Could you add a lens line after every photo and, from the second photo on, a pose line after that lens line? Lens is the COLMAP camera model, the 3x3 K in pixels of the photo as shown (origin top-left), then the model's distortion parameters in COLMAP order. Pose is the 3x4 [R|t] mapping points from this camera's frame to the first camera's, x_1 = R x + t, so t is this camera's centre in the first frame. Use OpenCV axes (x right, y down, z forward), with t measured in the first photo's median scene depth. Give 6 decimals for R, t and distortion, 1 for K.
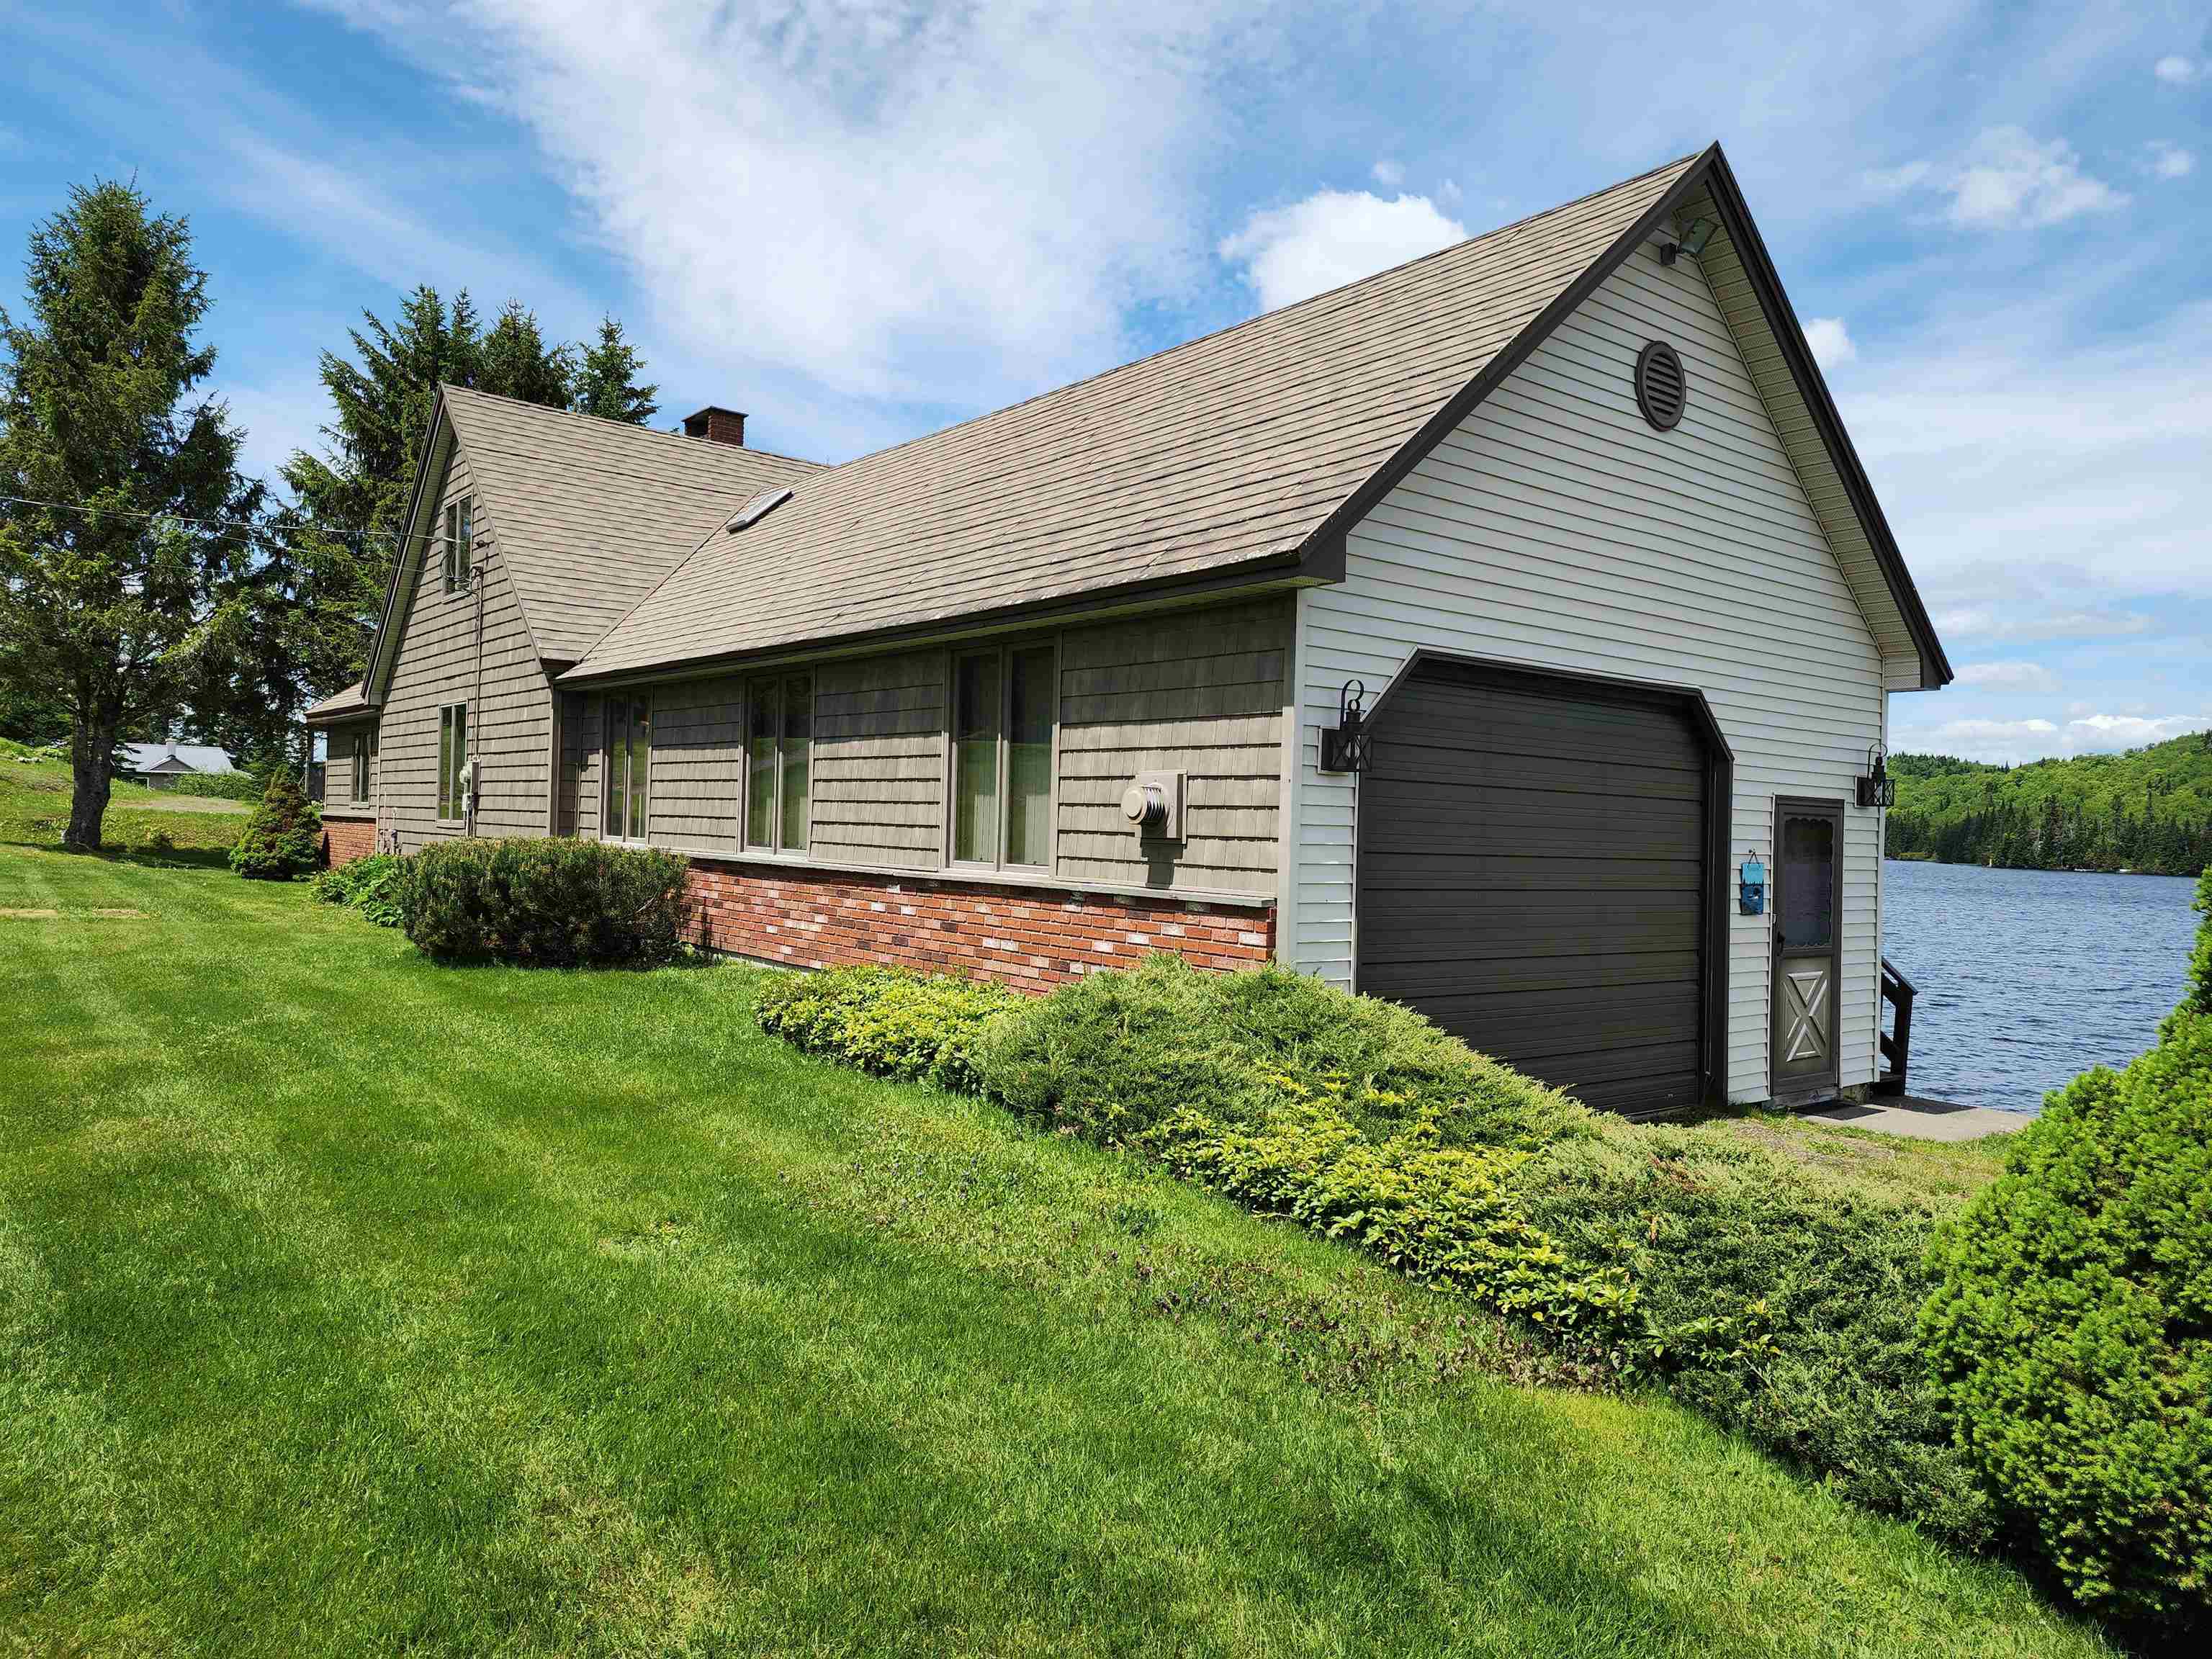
lens RADIAL K [[1428.5, 0, 1106.0], [0, 1428.5, 829.5], [0, 0, 1]] dist [0.073448, -0.061938]
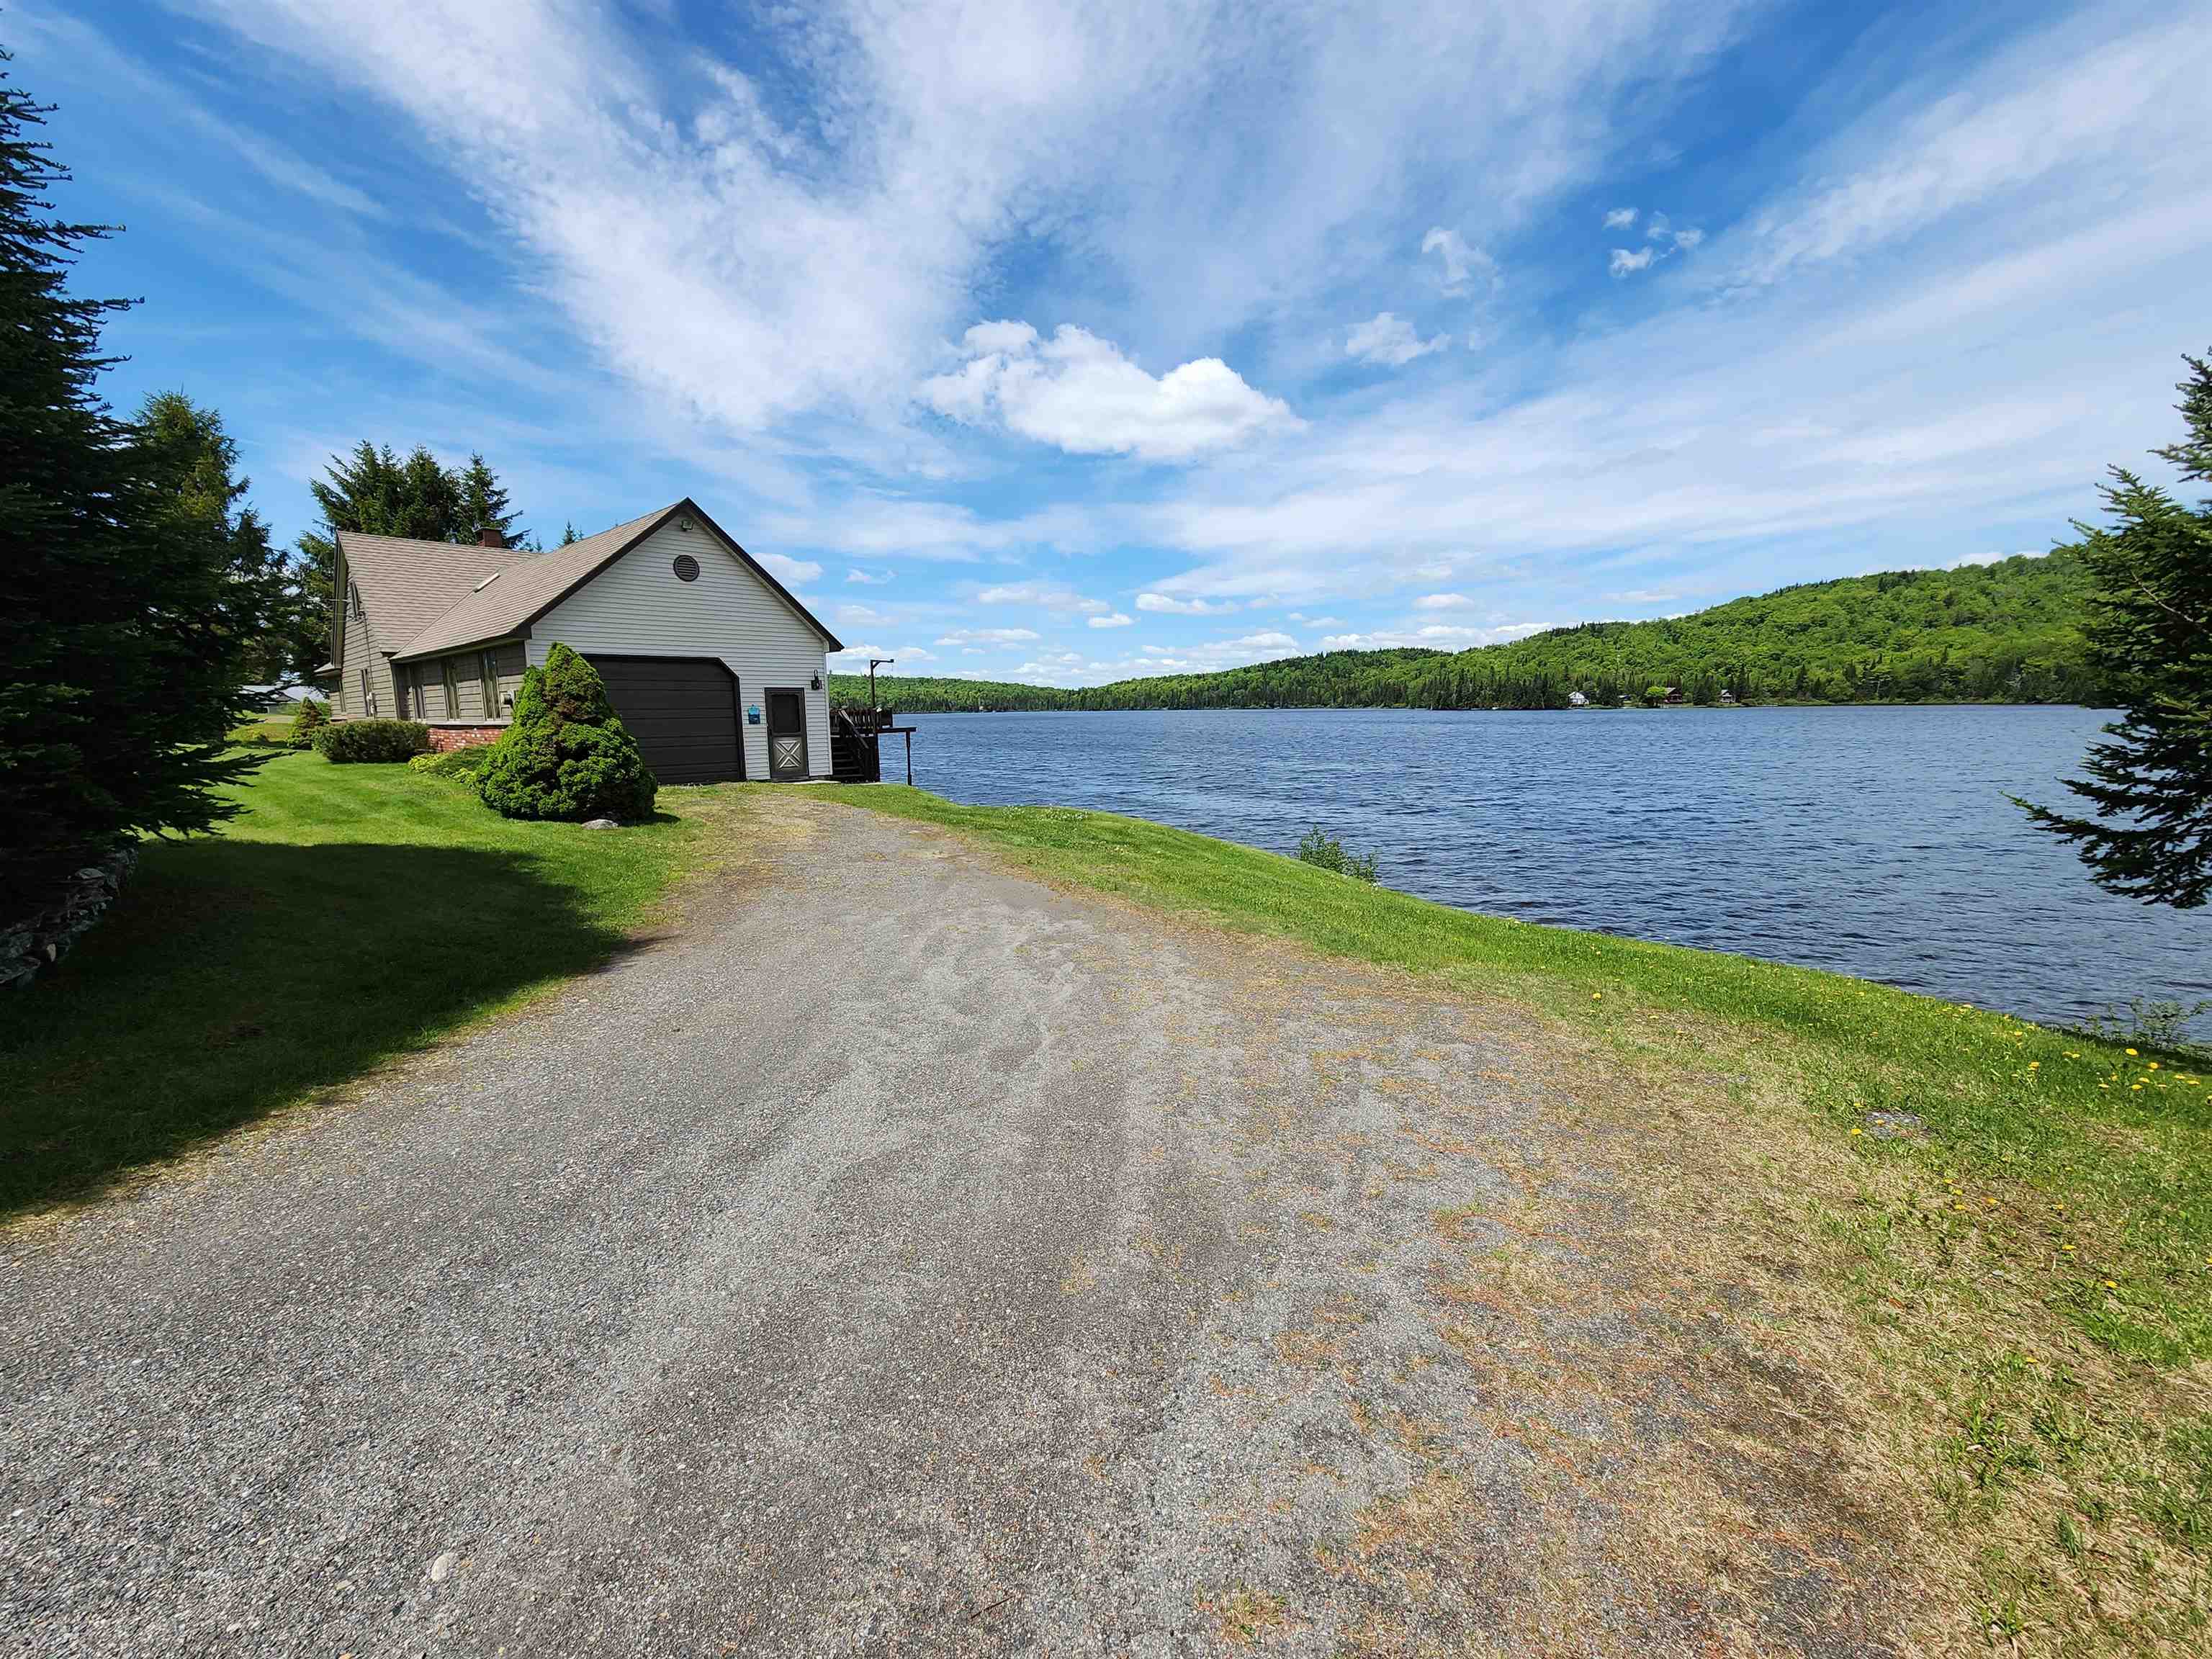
lens RADIAL K [[882.8, 0, 1098.8], [0, 882.8, 830.7], [0, 0, 1]] dist [0.001723, -0.000181]
pose [[0.987018, -0.066060, 0.146396, 0.311218], [0.045371, 0.989054, 0.140404, 0.017628], [-0.154069, -0.131939, 0.979211, -0.395353]]
